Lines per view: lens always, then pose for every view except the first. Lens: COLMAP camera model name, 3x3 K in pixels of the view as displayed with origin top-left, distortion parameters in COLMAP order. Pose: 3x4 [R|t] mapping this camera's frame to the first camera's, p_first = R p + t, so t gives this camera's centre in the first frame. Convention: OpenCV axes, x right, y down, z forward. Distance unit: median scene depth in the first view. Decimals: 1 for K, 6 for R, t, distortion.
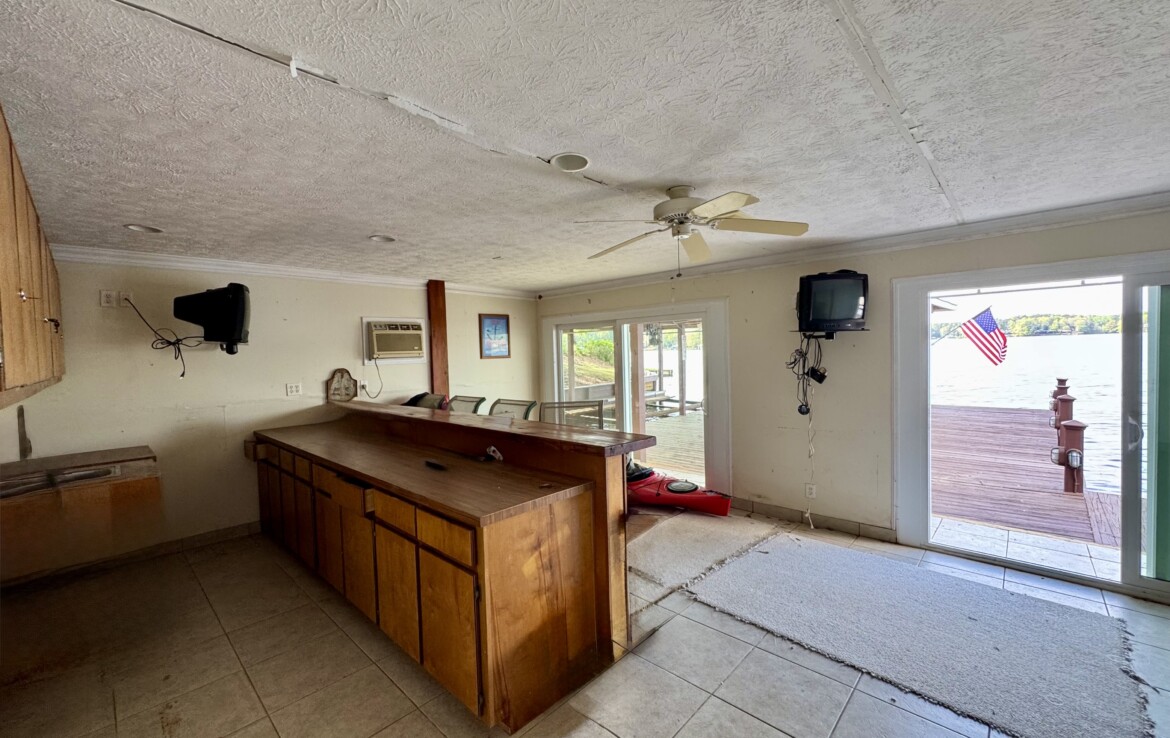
lens RADIAL K [[468.8, 0, 585.0], [0, 468.8, 369.0], [0, 0, 1]] dist [-0.000896, 0.000052]
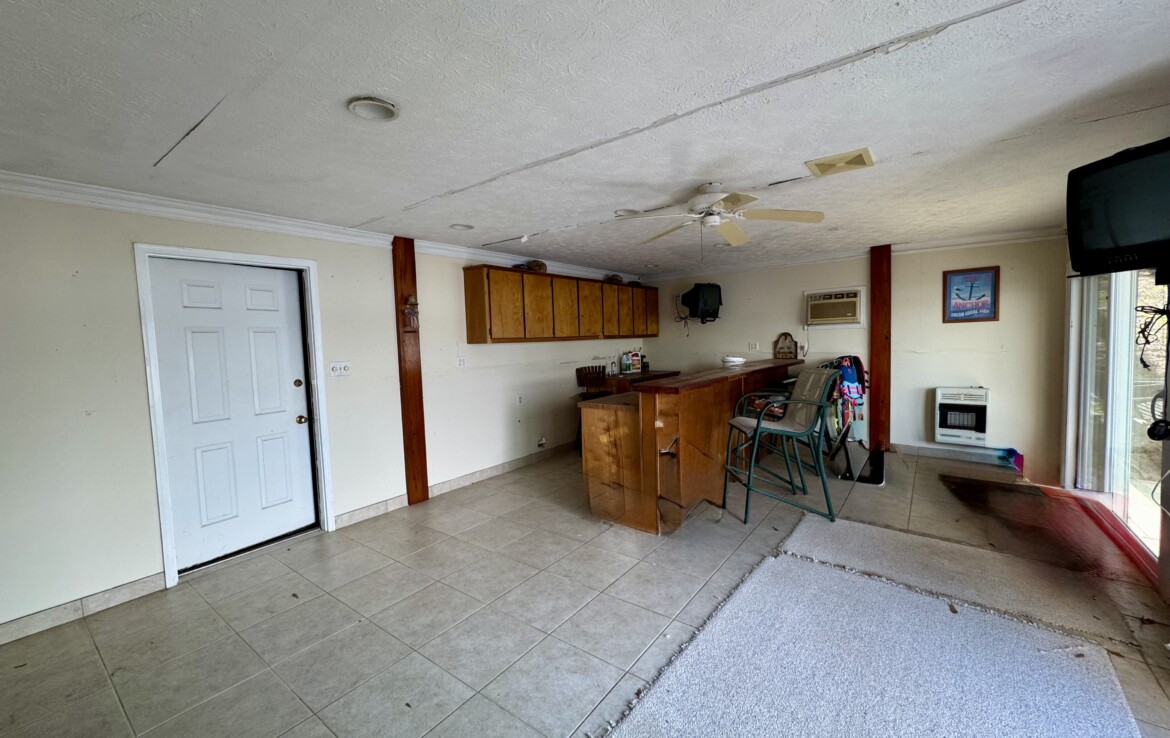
lens RADIAL K [[467.8, 0, 585.0], [0, 467.8, 369.0], [0, 0, 1]] dist [-0.000203, 0.000028]
pose [[0.111298, 0.089739, -0.989727, 0.899233], [-0.003572, 0.995944, 0.089901, -0.018791], [0.993781, -0.006470, 0.111167, 0.361876]]
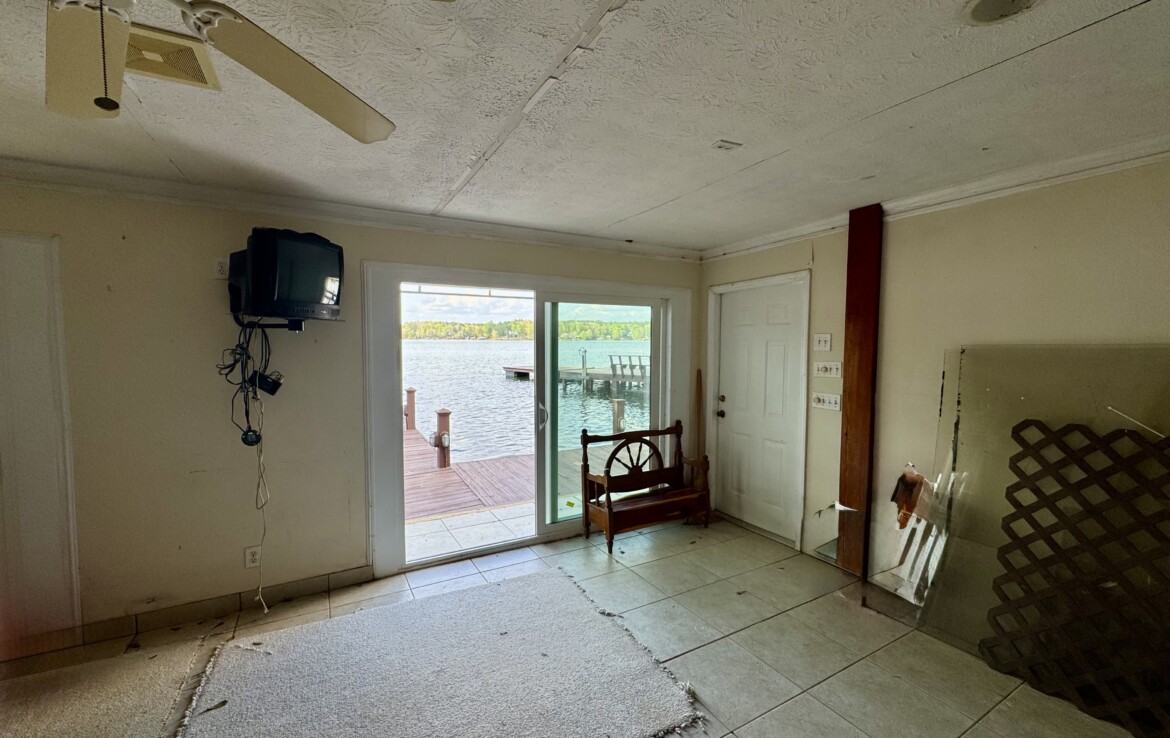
lens RADIAL K [[468.8, 0, 585.0], [0, 468.8, 369.0], [0, 0, 1]] dist [-0.000896, 0.000052]
pose [[0.298448, -0.024281, 0.954117, -0.008950], [0.022457, 0.999578, 0.018414, -0.009580], [-0.954162, 0.015931, 0.298867, 0.379369]]
